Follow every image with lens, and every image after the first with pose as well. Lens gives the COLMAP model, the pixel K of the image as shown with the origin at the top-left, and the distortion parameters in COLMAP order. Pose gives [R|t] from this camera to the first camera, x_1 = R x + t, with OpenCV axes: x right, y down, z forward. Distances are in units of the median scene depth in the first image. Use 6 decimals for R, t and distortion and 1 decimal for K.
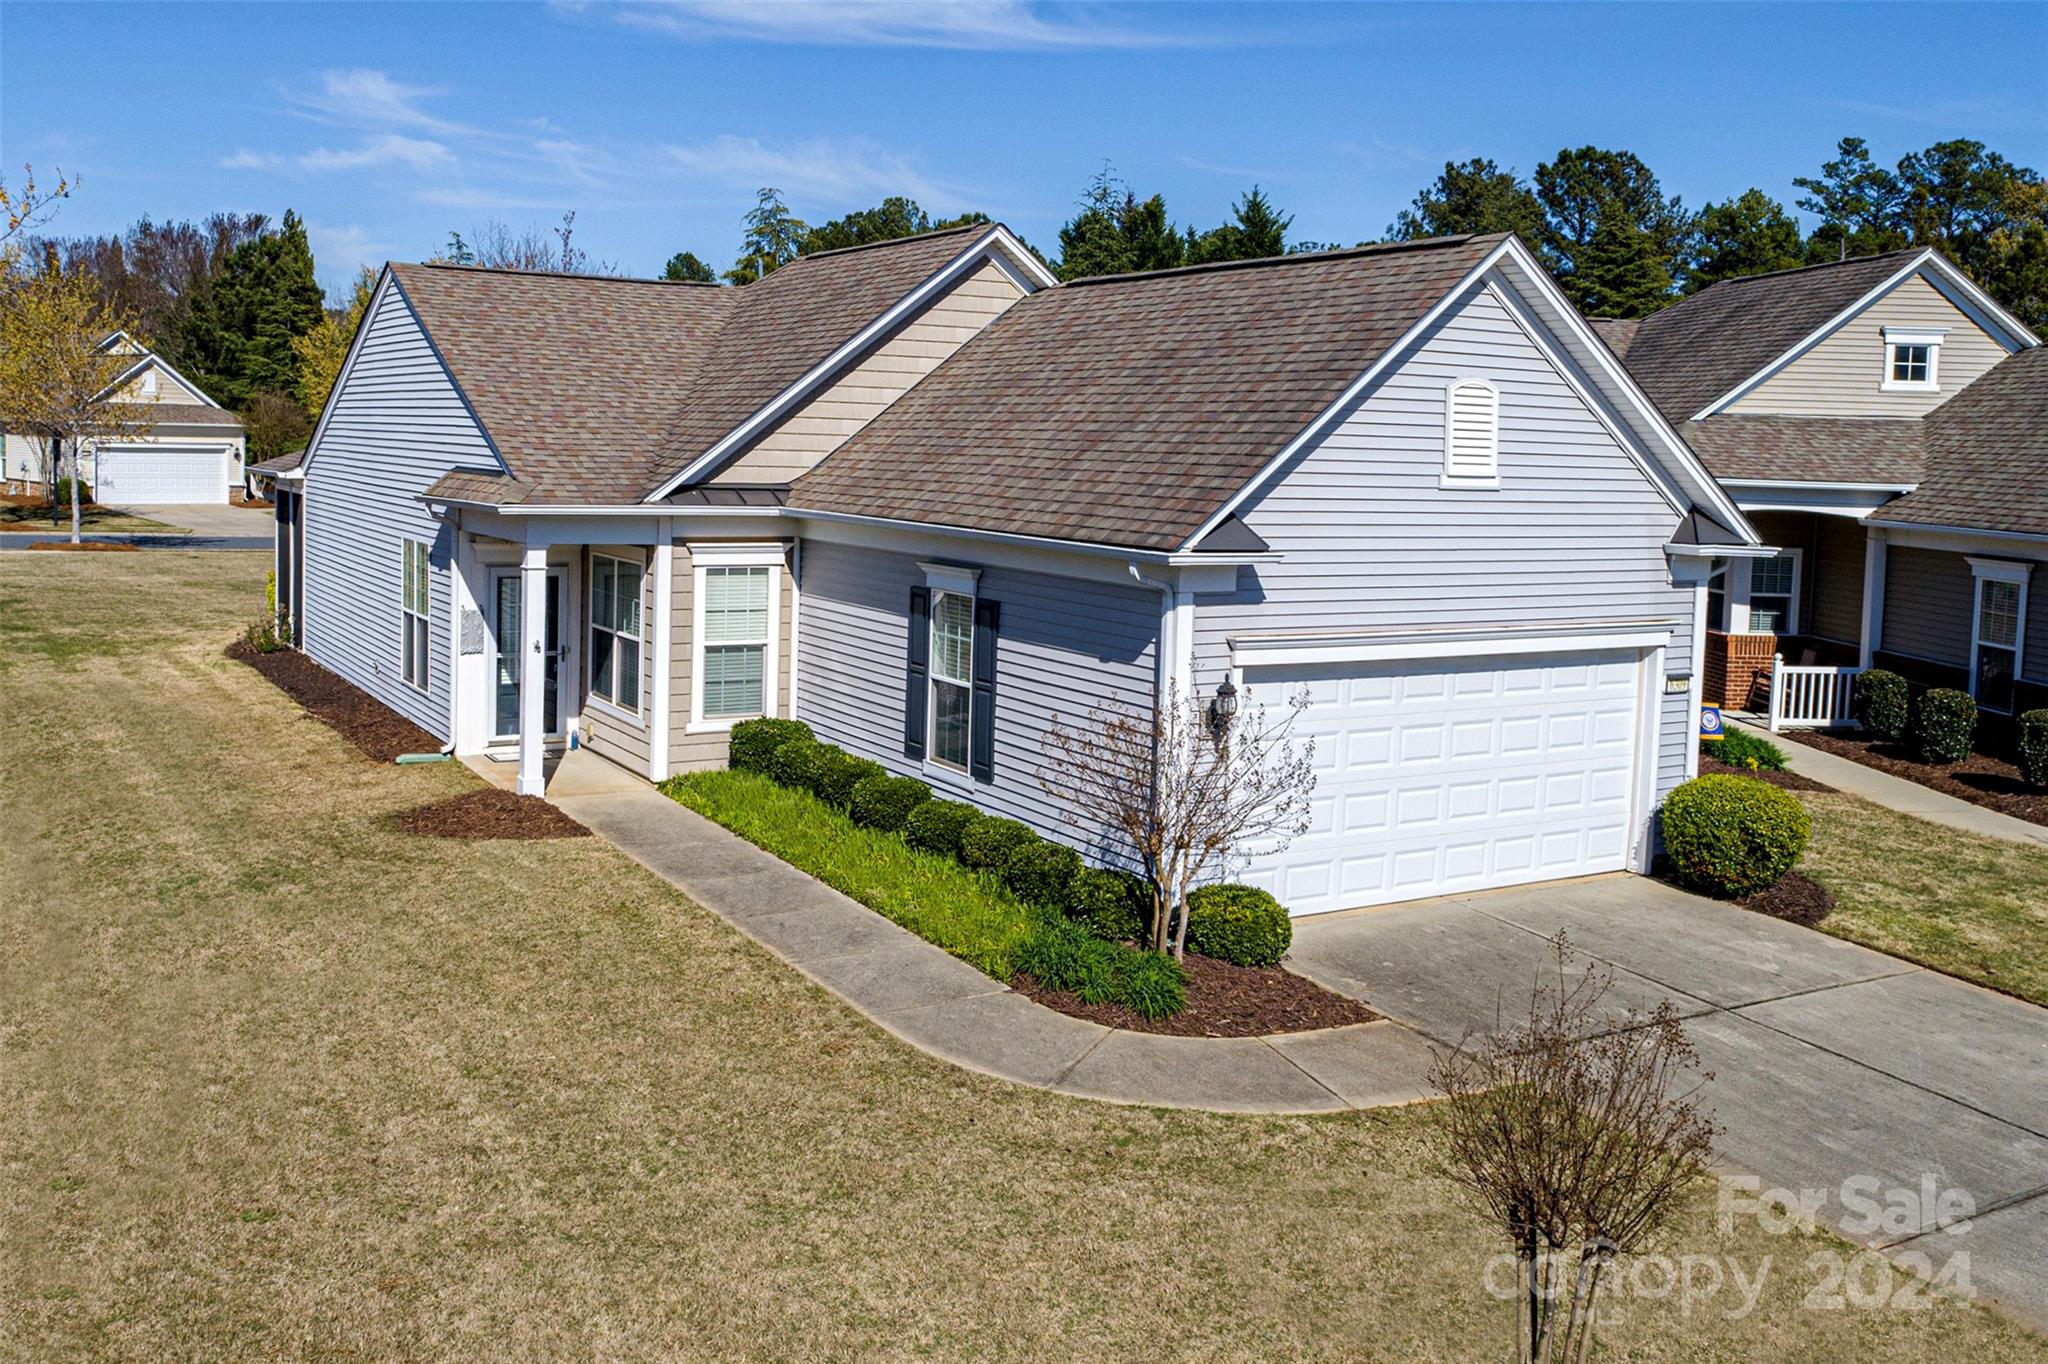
lens RADIAL K [[1707.4, 0, 931.2], [0, 1707.4, 679.0], [0, 0, 1]] dist [-0.005620, 0.007640]
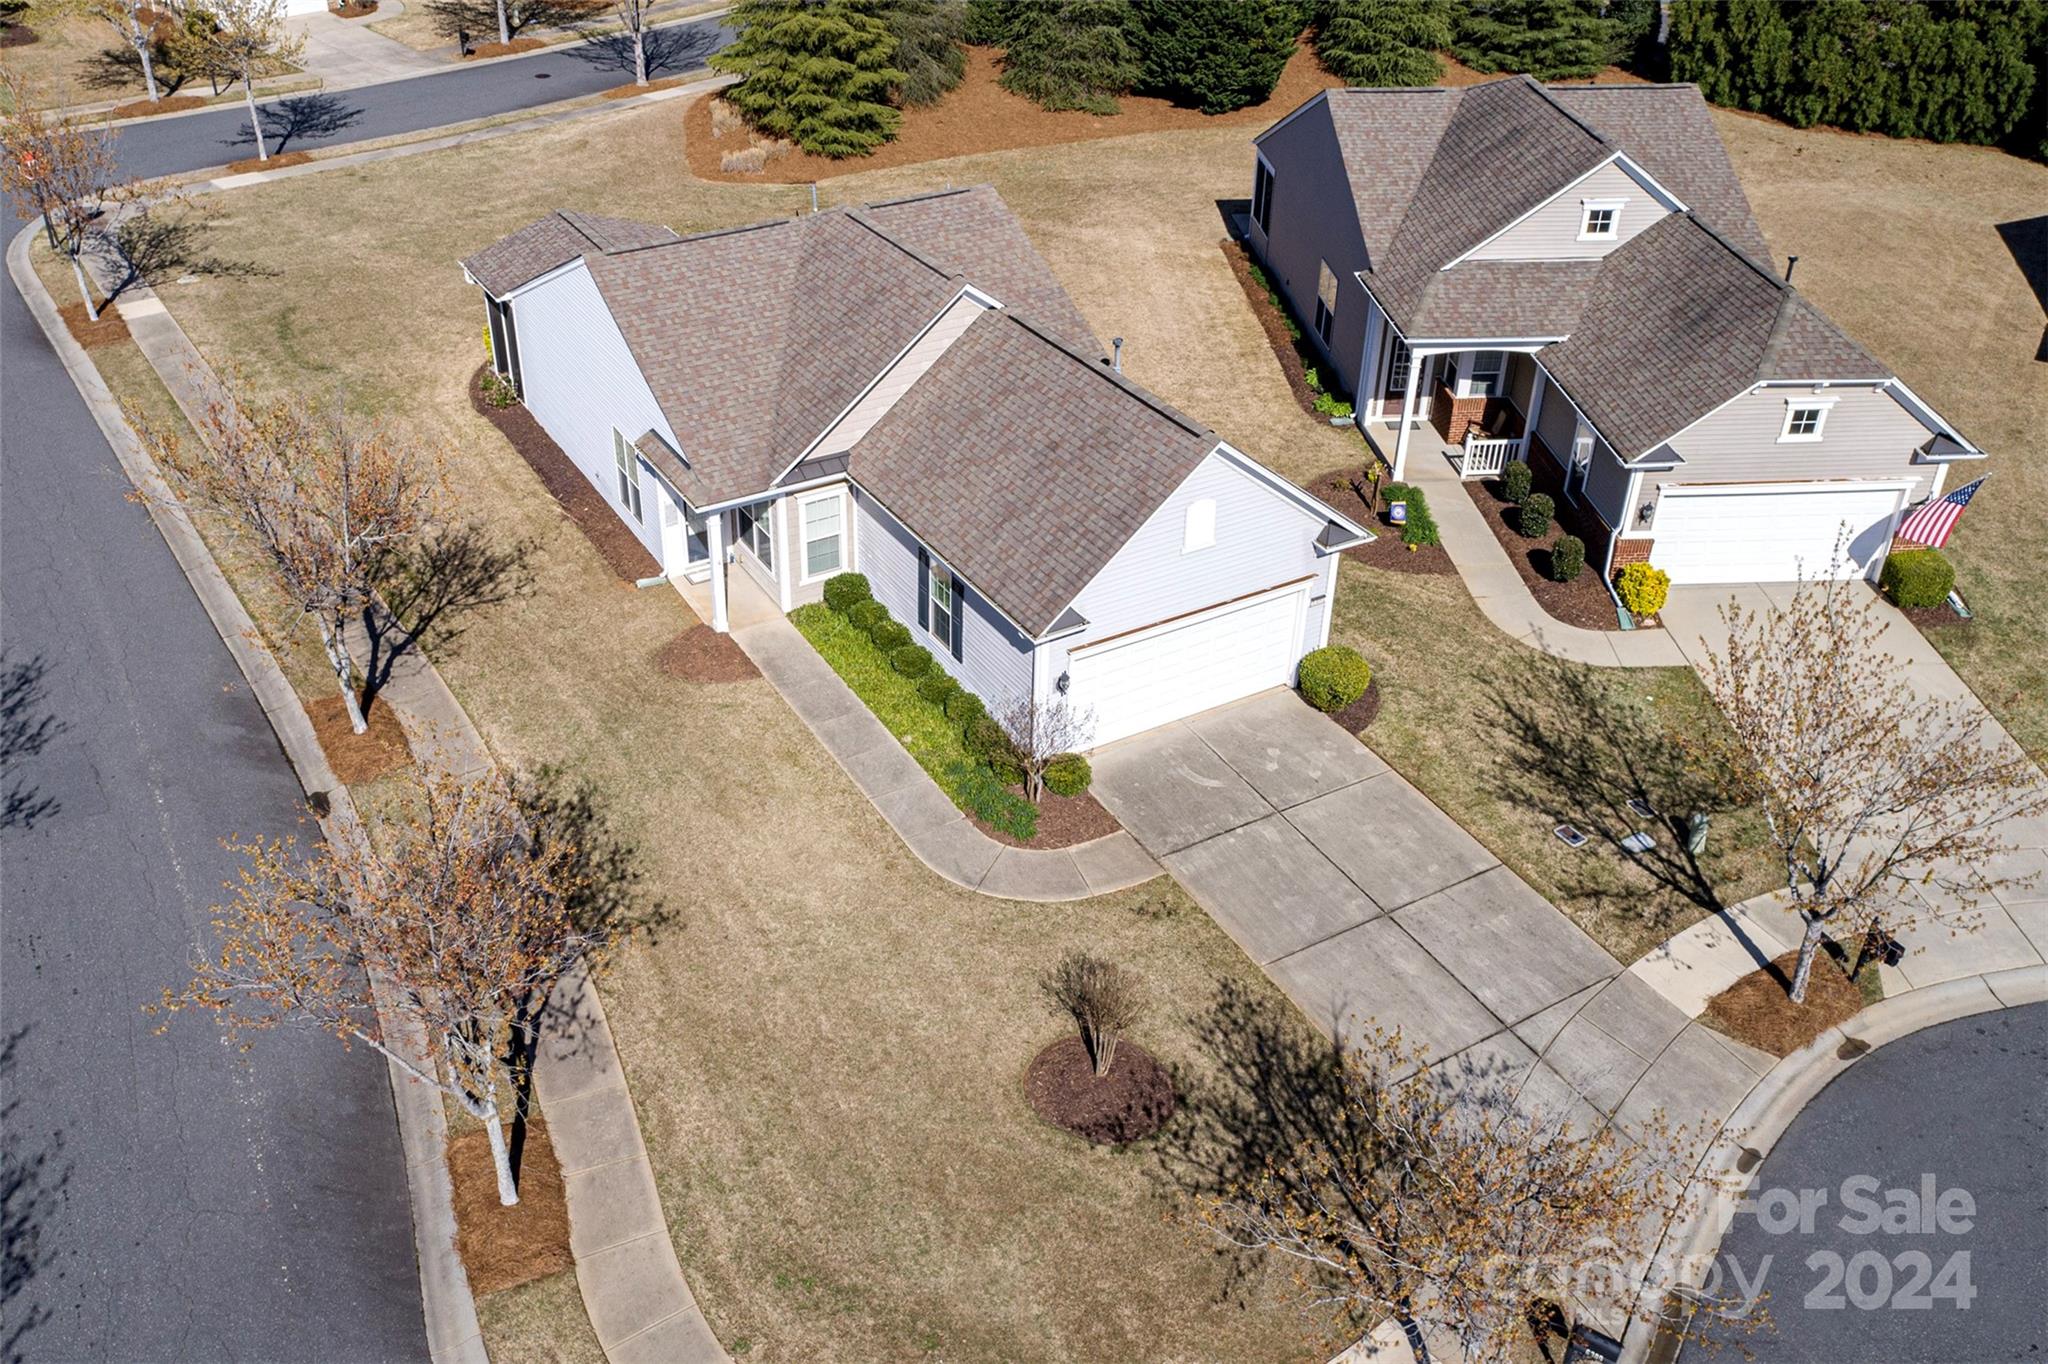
lens RADIAL K [[1707.4, 0, 931.2], [0, 1707.4, 679.0], [0, 0, 1]] dist [-0.005620, 0.007640]
pose [[0.999476, -0.016669, -0.027742, 0.046520], [0.027749, 0.882500, 0.469493, -0.731467], [0.016656, -0.470017, 0.882500, -0.657026]]
